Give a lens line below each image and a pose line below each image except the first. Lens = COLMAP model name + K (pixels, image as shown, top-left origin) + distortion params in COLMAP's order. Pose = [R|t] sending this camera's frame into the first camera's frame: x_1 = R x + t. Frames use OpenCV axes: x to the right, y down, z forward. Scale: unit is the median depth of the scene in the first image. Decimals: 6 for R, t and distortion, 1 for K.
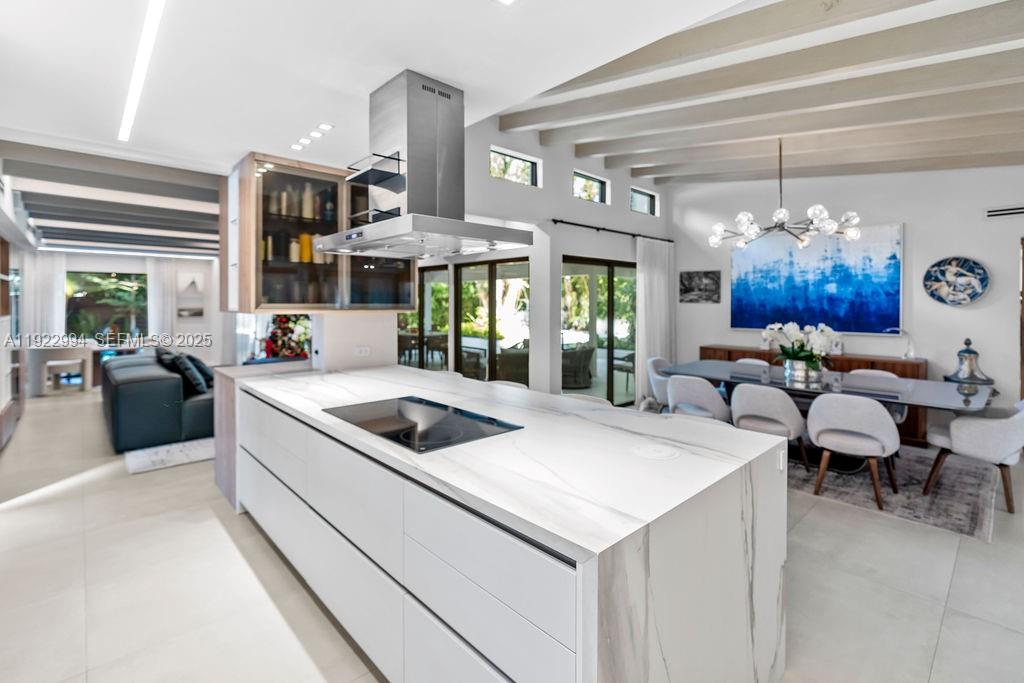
lens RADIAL K [[469.5, 0, 493.2], [0, 469.5, 308.9], [0, 0, 1]] dist [-0.012694, 0.004868]
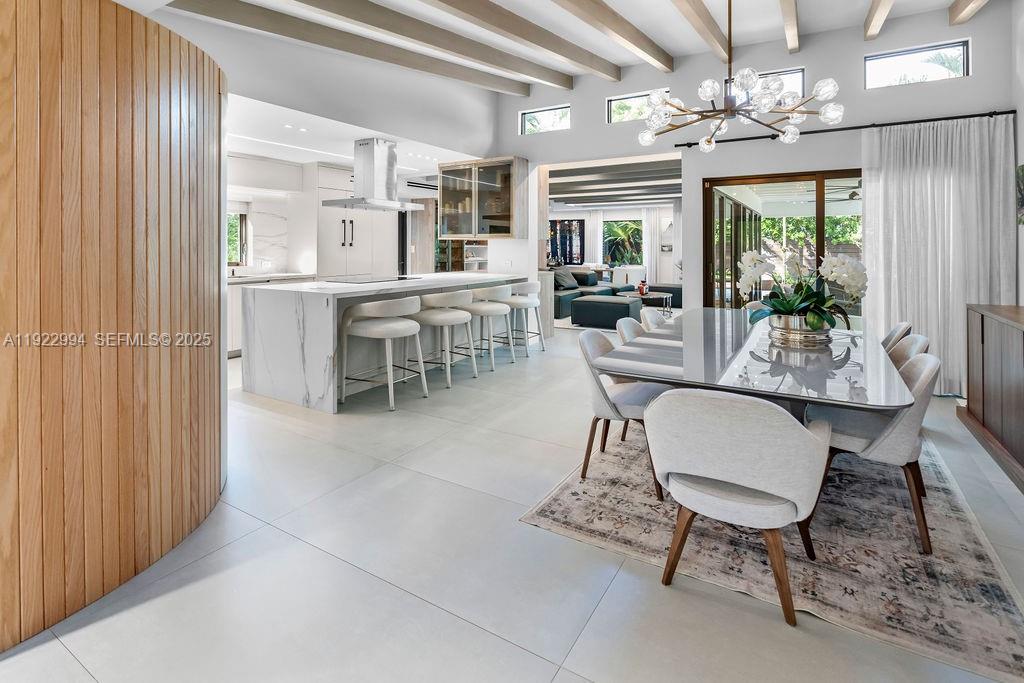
lens RADIAL K [[488.0, 0, 520.7], [0, 488.0, 250.9], [0, 0, 1]] dist [-0.016396, 0.006177]
pose [[0.292181, 0.009433, -0.956317, 1.027845], [-0.013459, 0.999893, 0.005751, 0.027264], [0.956268, 0.011190, 0.292276, 0.422696]]
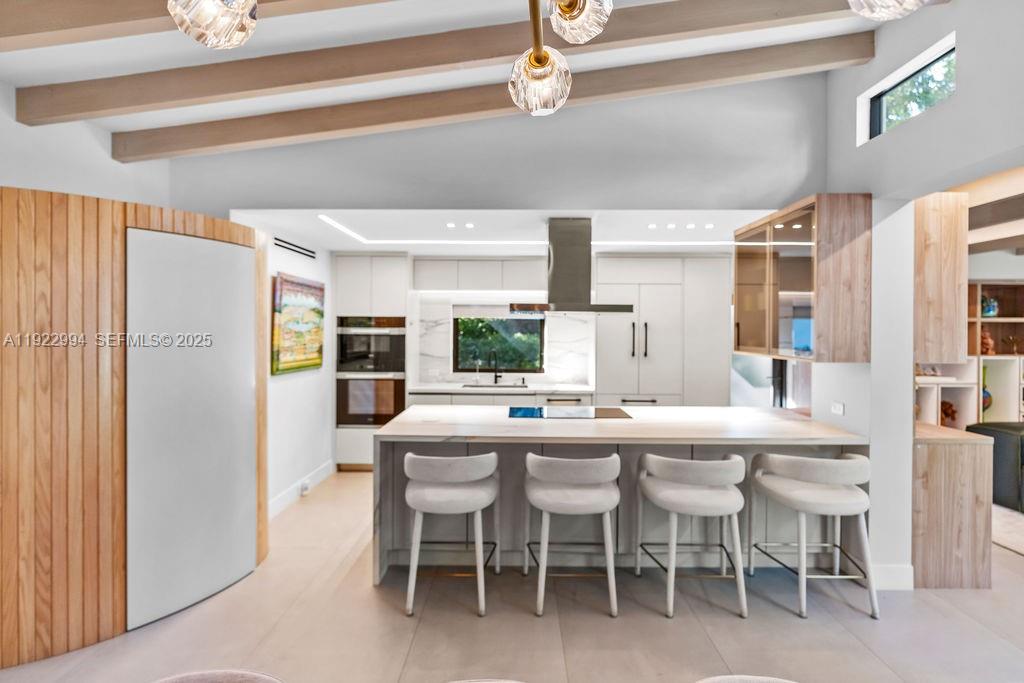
lens RADIAL K [[521.7, 0, 512.9], [0, 521.7, 332.7], [0, 0, 1]] dist [-0.003606, 0.000302]
pose [[-0.680866, 0.000167, -0.732408, 0.579204], [-0.016782, 0.999734, 0.015829, -0.036071], [0.732216, 0.023069, -0.680682, 0.924274]]
